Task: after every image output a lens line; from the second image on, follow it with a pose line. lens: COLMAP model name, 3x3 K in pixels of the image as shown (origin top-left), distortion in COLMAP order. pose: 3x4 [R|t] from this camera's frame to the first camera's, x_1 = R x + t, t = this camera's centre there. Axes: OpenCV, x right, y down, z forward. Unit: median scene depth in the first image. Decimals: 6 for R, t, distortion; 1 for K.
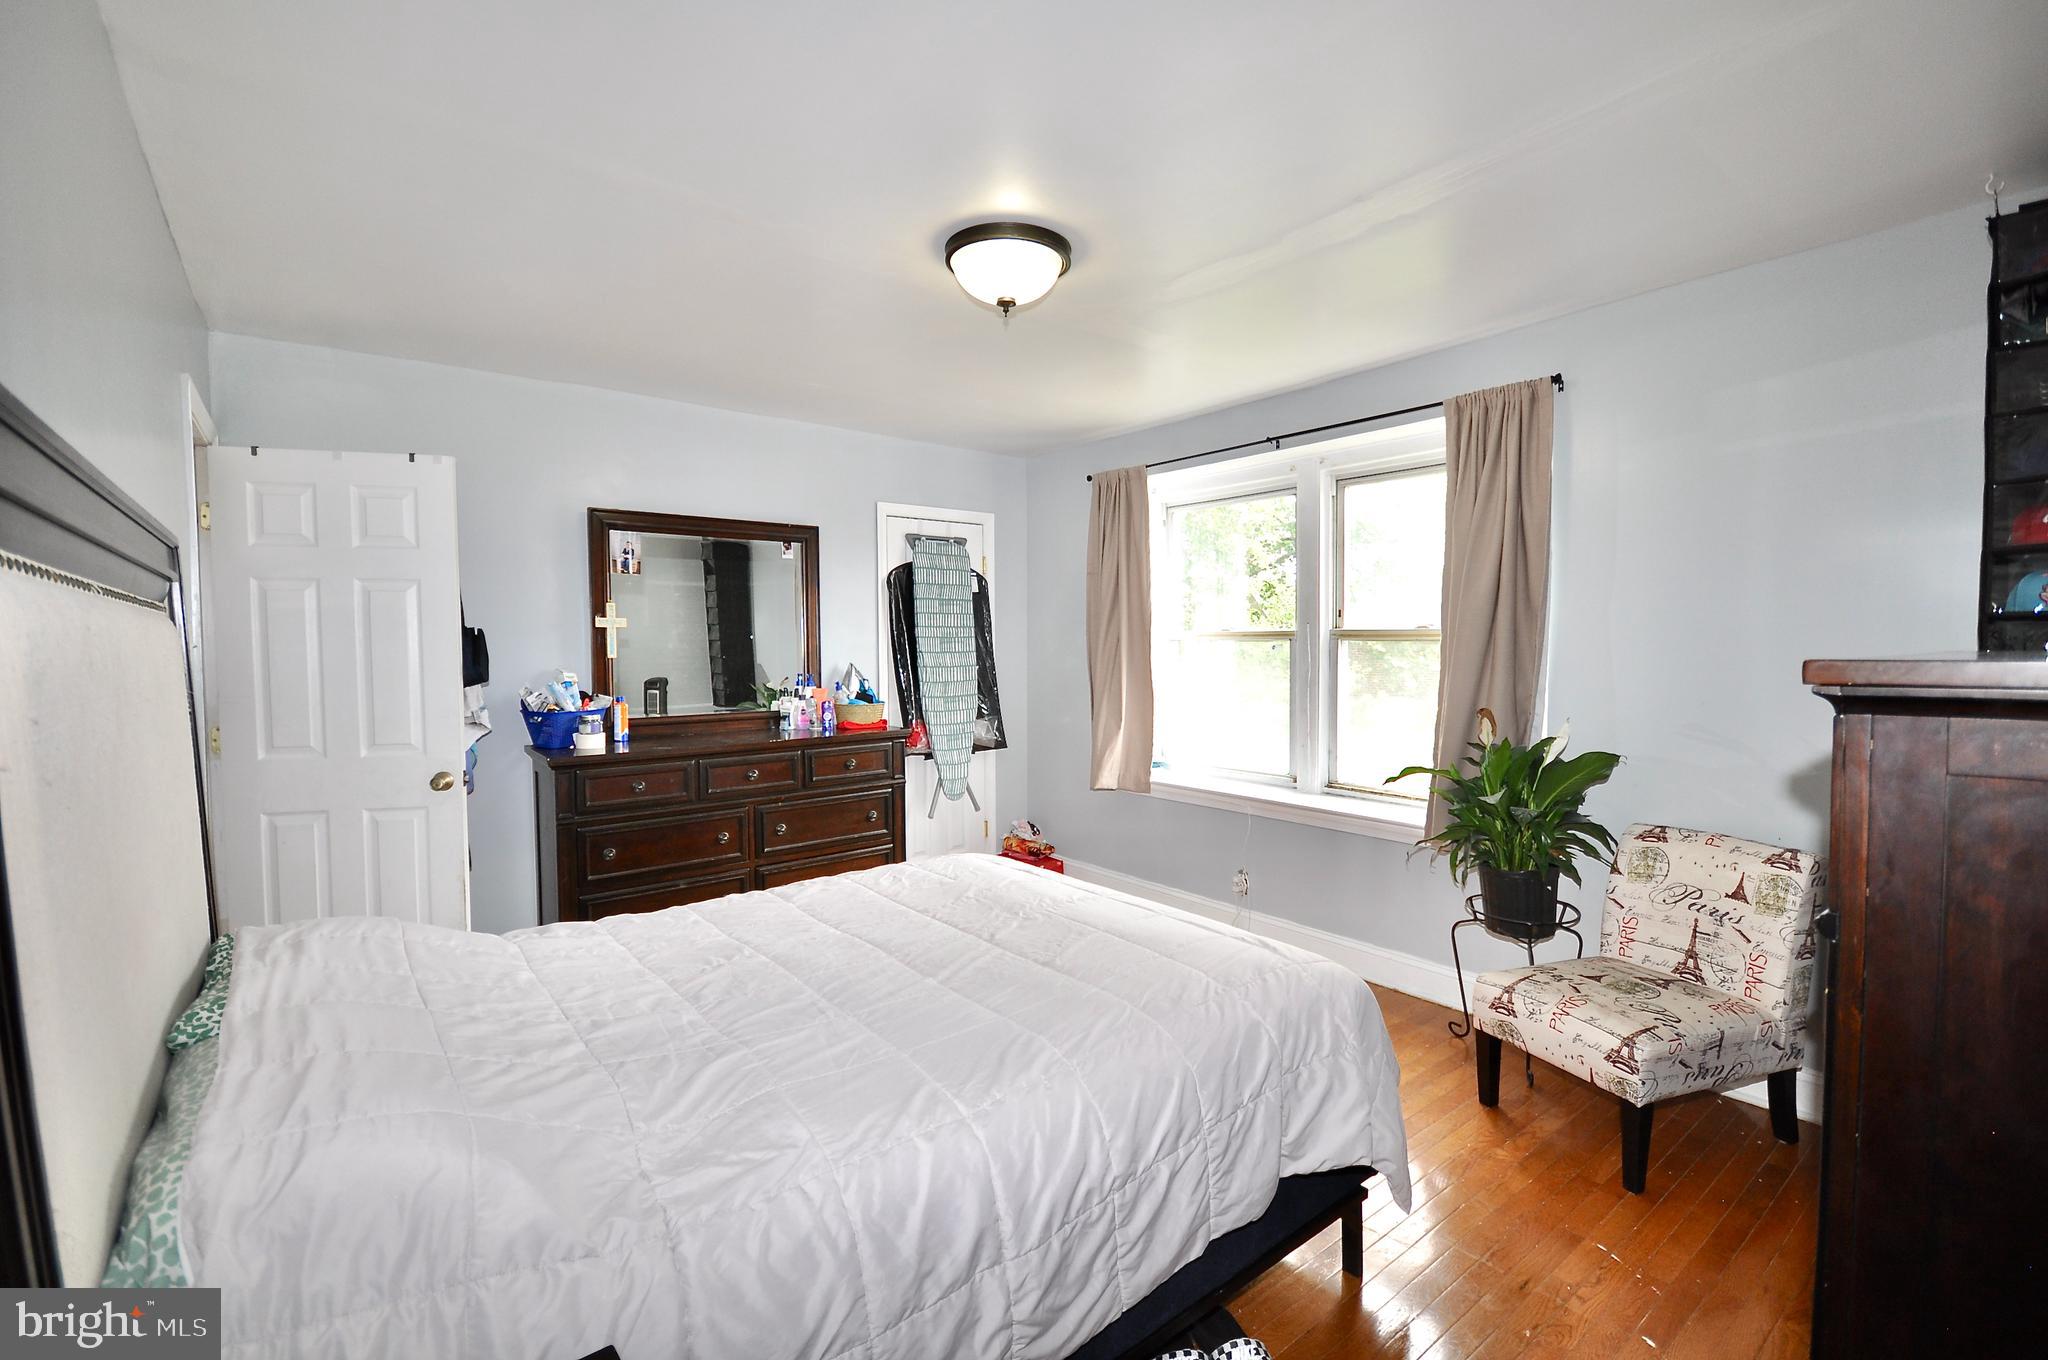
lens RADIAL K [[904.3, 0, 1024.0], [0, 904.3, 680.0], [0, 0, 1]] dist [0.017980, -0.016808]
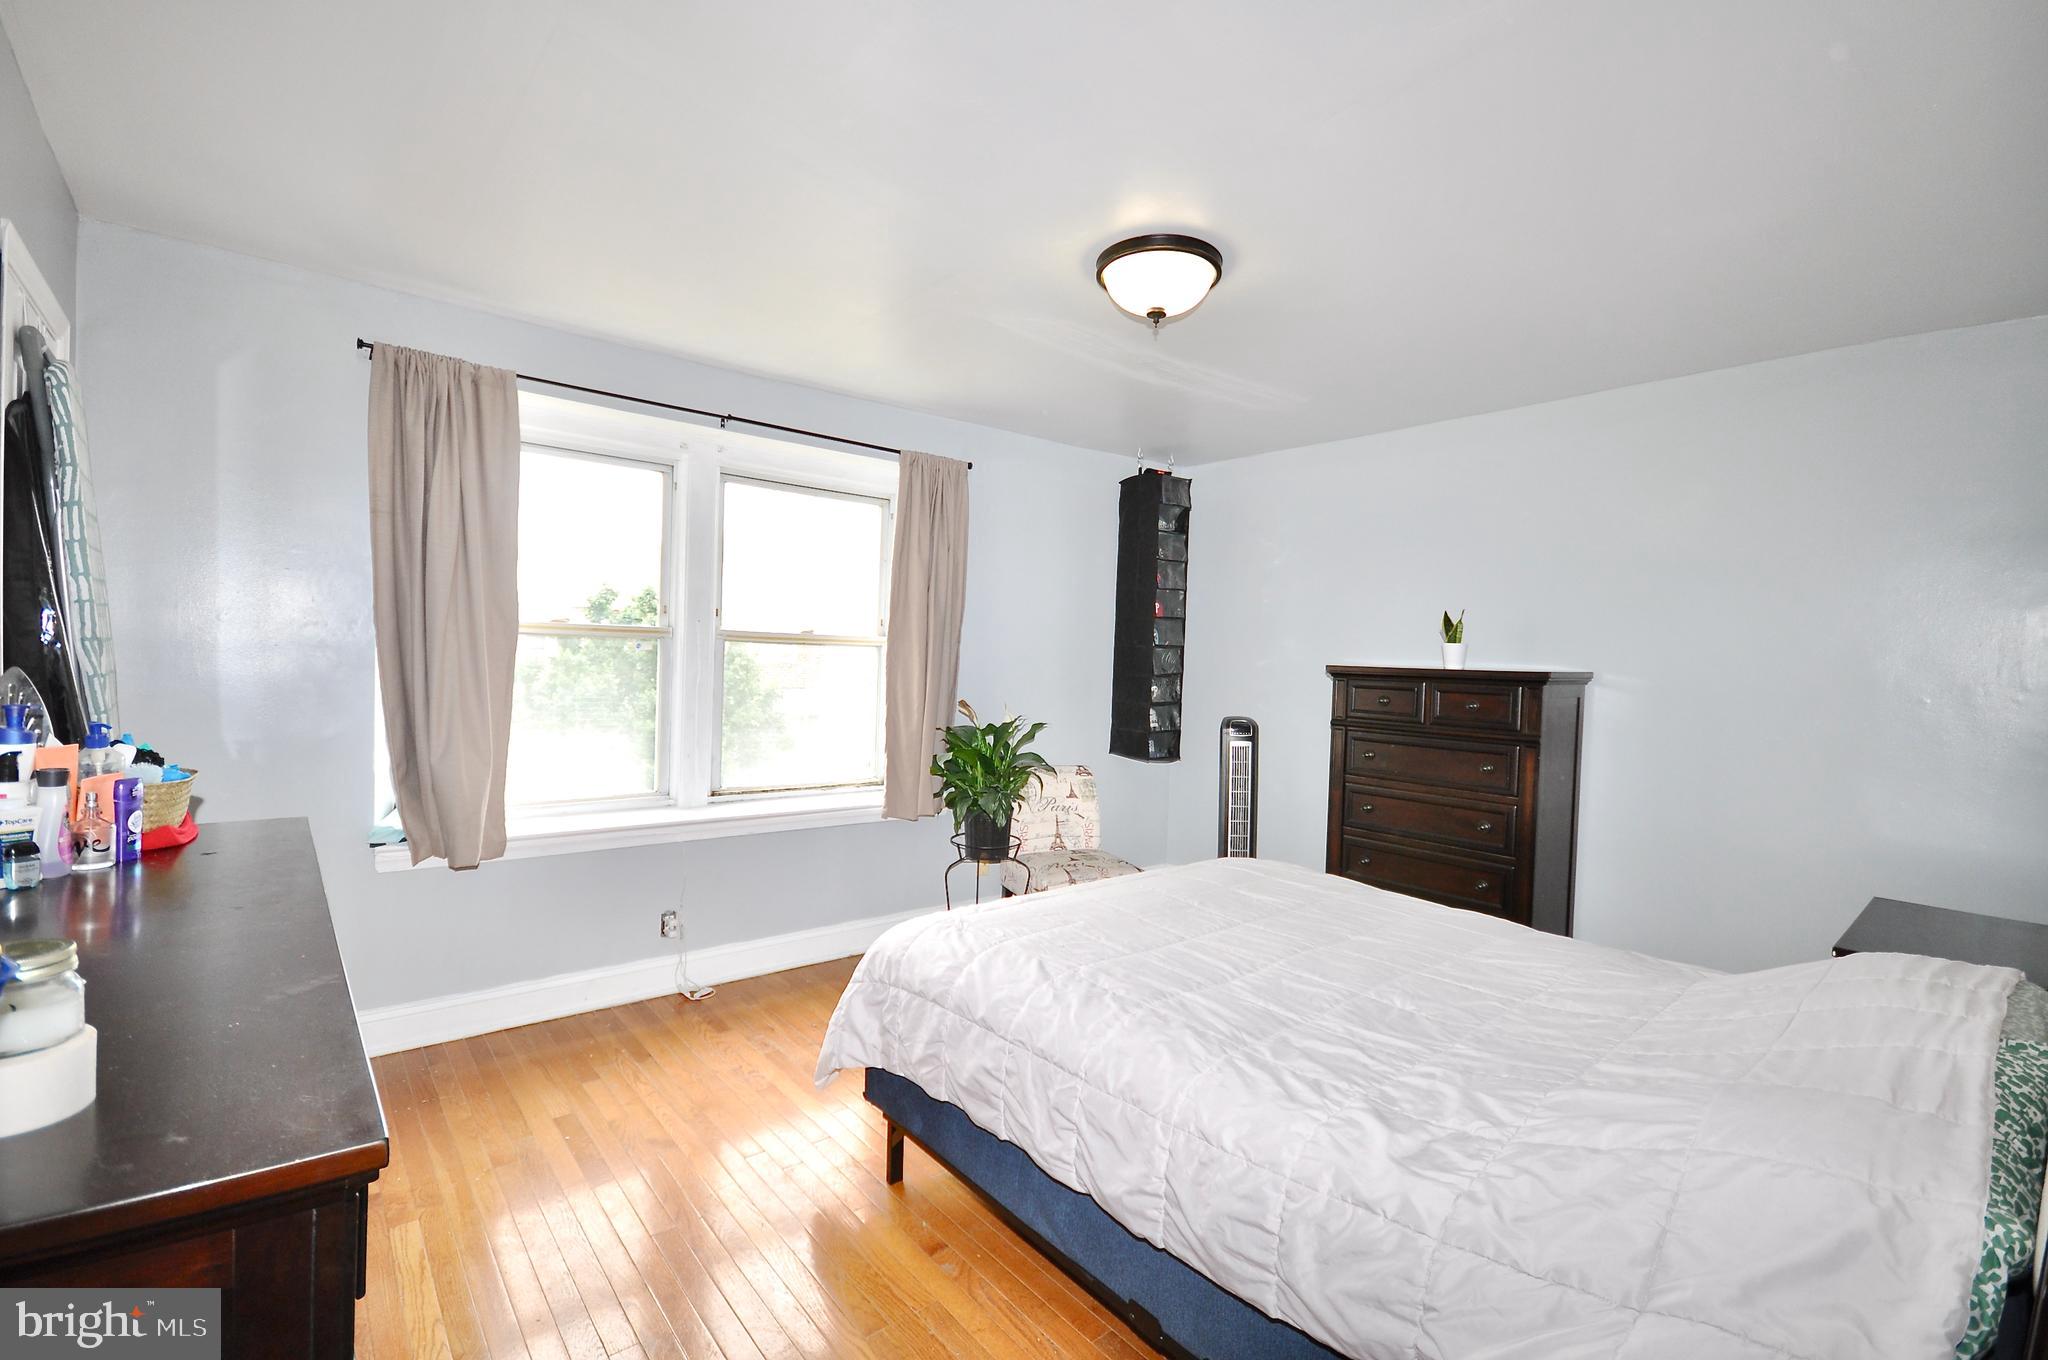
lens RADIAL K [[904.3, 0, 1024.0], [0, 904.3, 680.0], [0, 0, 1]] dist [0.017980, -0.016808]
pose [[-0.029284, -0.018773, 0.999395, -0.957899], [0.013332, 0.999727, 0.019169, -0.026180], [-0.999482, 0.013885, -0.029025, 1.095211]]
